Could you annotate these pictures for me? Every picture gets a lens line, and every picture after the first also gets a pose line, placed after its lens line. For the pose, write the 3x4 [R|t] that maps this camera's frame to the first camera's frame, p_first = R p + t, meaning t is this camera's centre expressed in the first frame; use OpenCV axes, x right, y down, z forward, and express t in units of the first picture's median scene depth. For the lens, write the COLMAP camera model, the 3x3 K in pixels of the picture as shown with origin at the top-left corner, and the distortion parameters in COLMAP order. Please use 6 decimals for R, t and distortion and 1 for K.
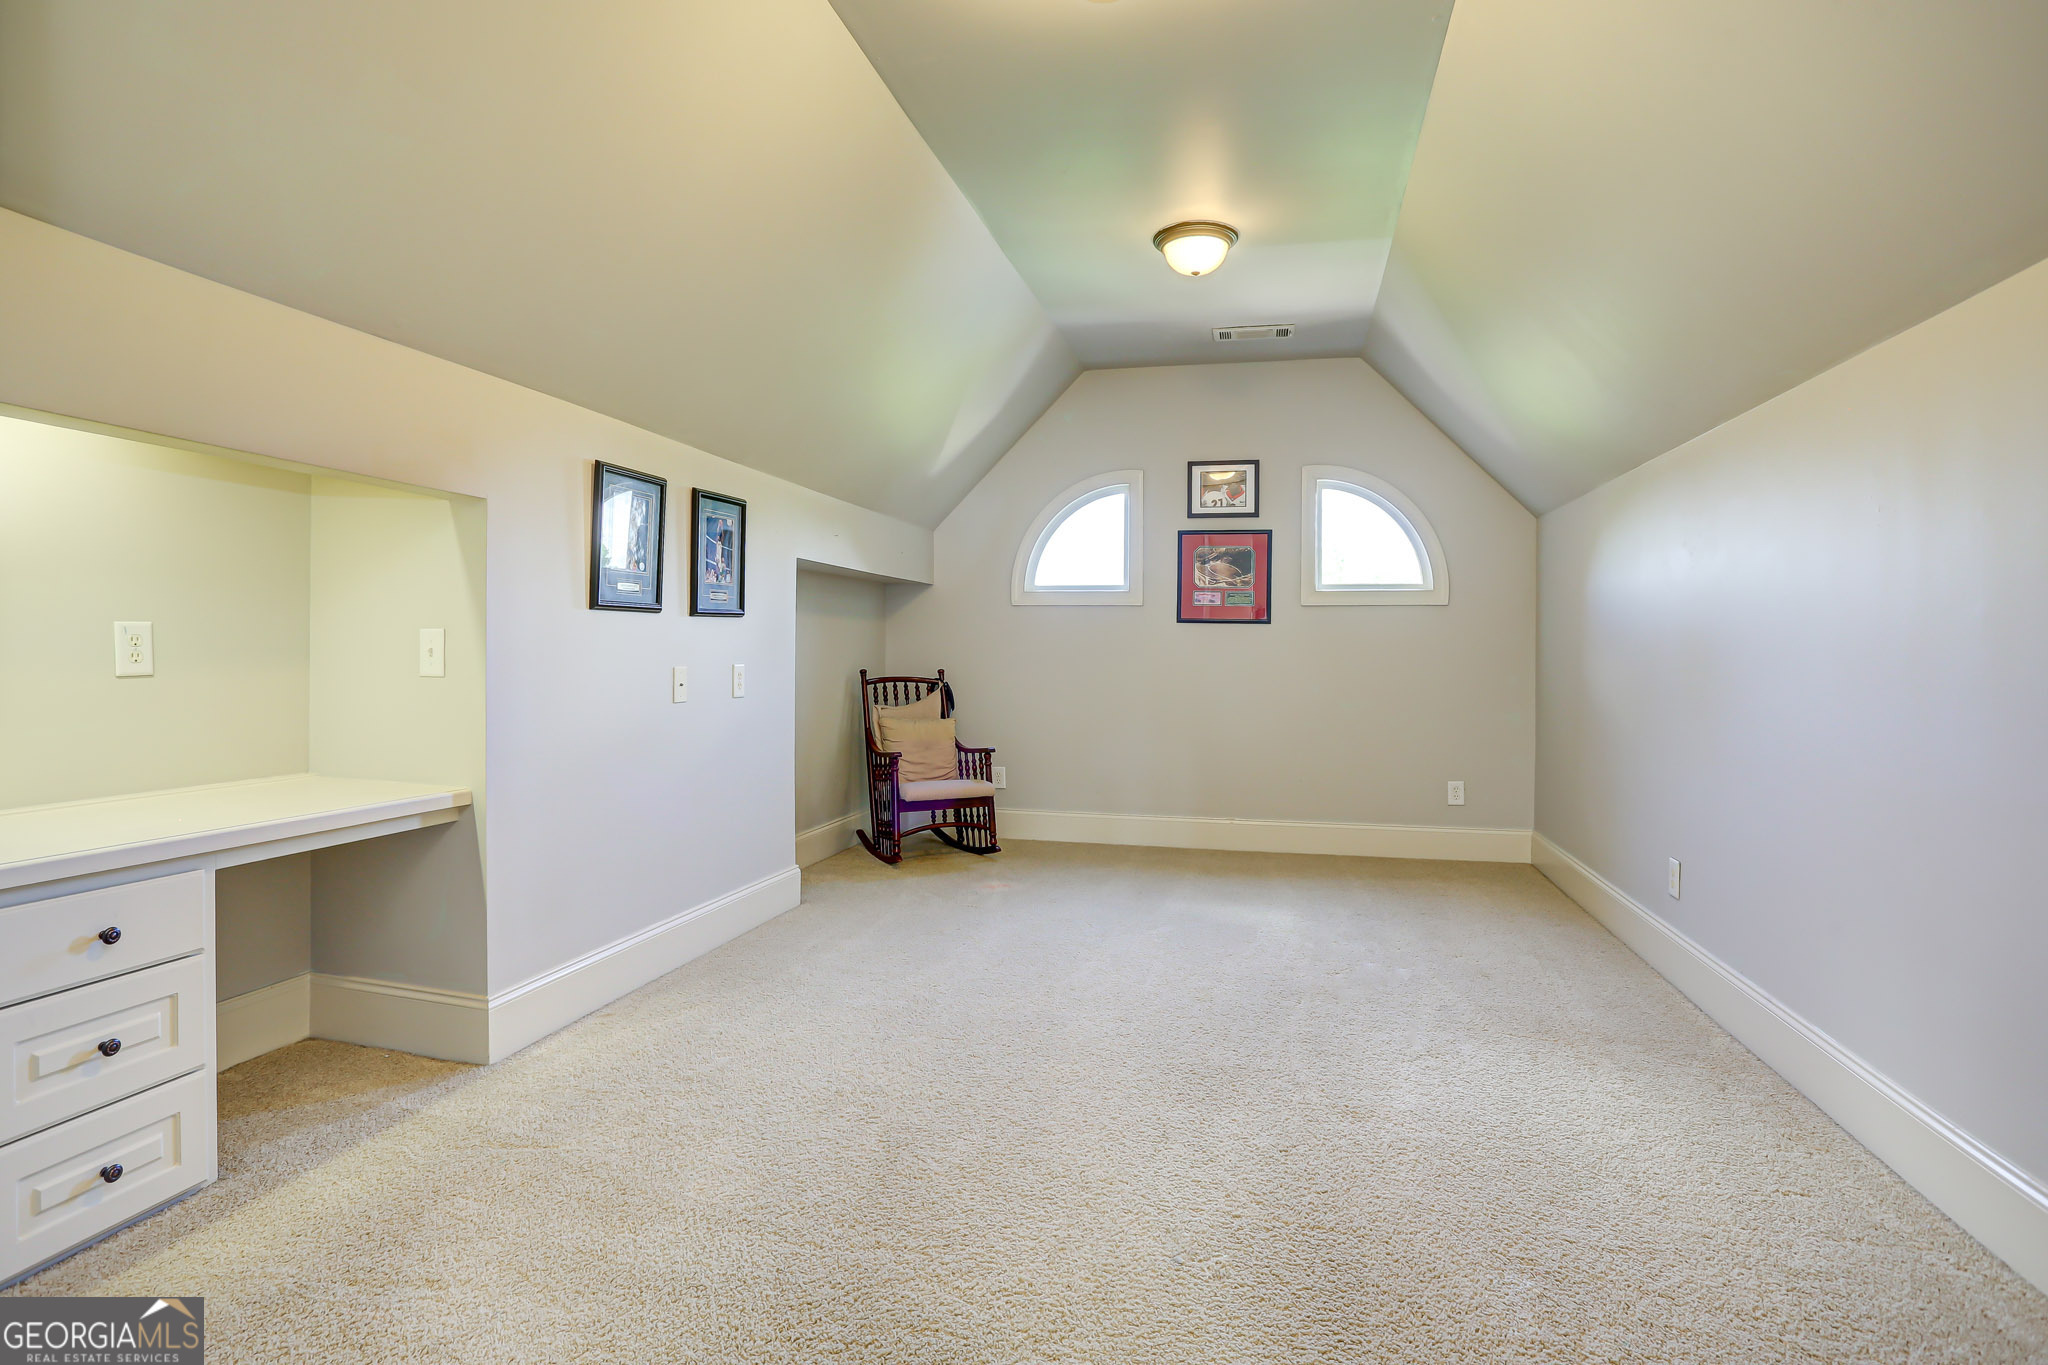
lens RADIAL K [[1007.8, 0, 1023.0], [0, 1007.8, 668.2], [0, 0, 1]] dist [-0.011037, 0.000679]
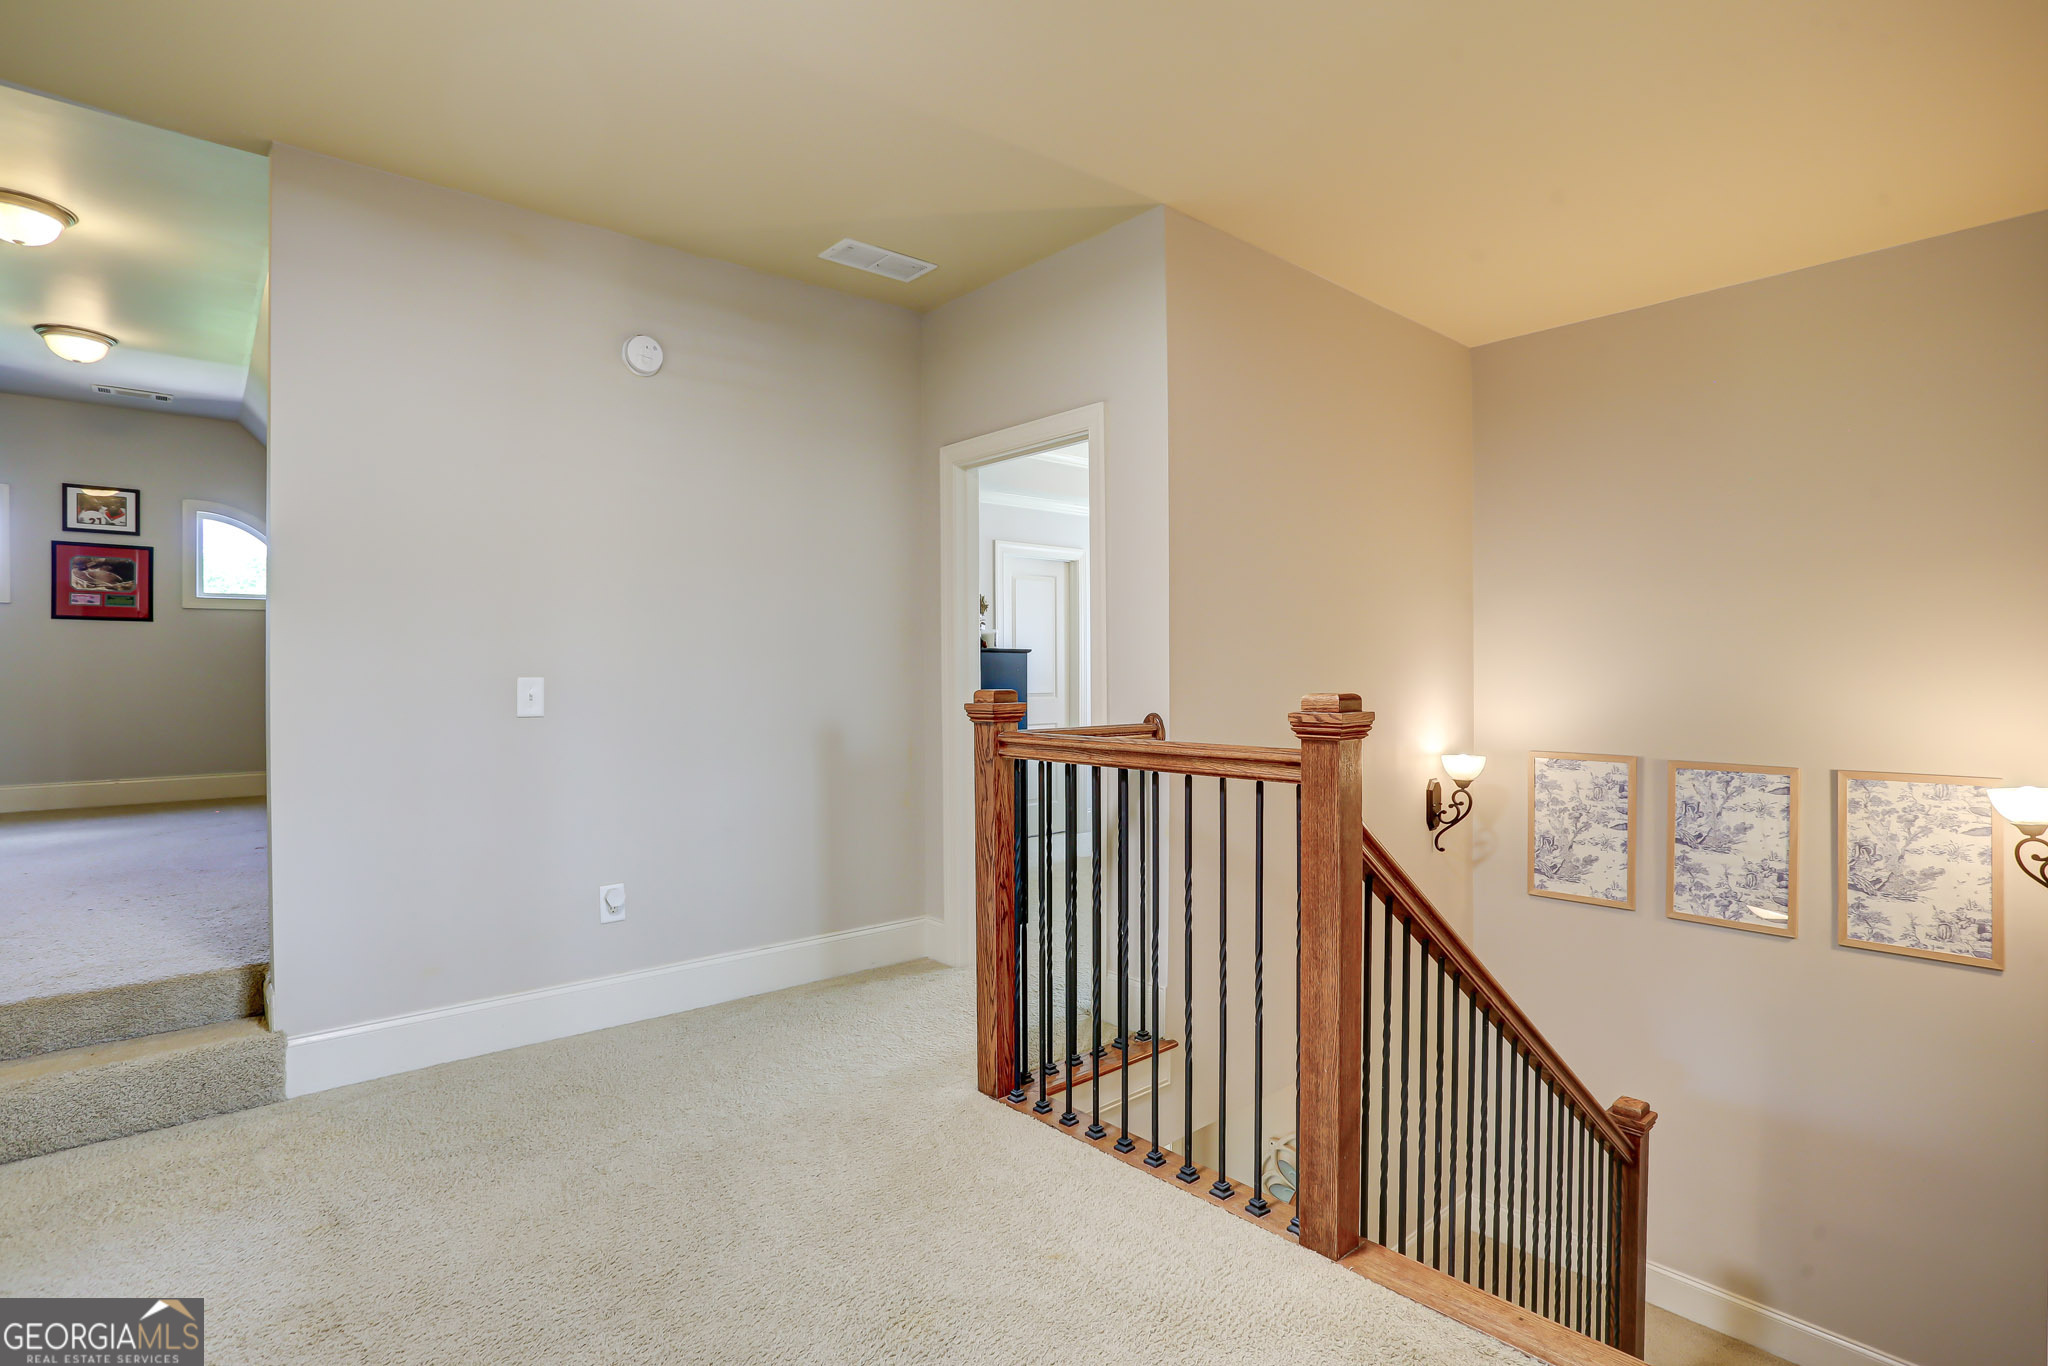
lens RADIAL K [[1007.8, 0, 1024.7], [0, 1007.8, 673.0], [0, 0, 1]] dist [-0.011037, 0.000679]
pose [[0.581353, -0.012067, 0.813562, -0.135688], [0.013163, 0.999899, 0.005425, 0.026872], [-0.813545, 0.007556, 0.581452, -0.601725]]
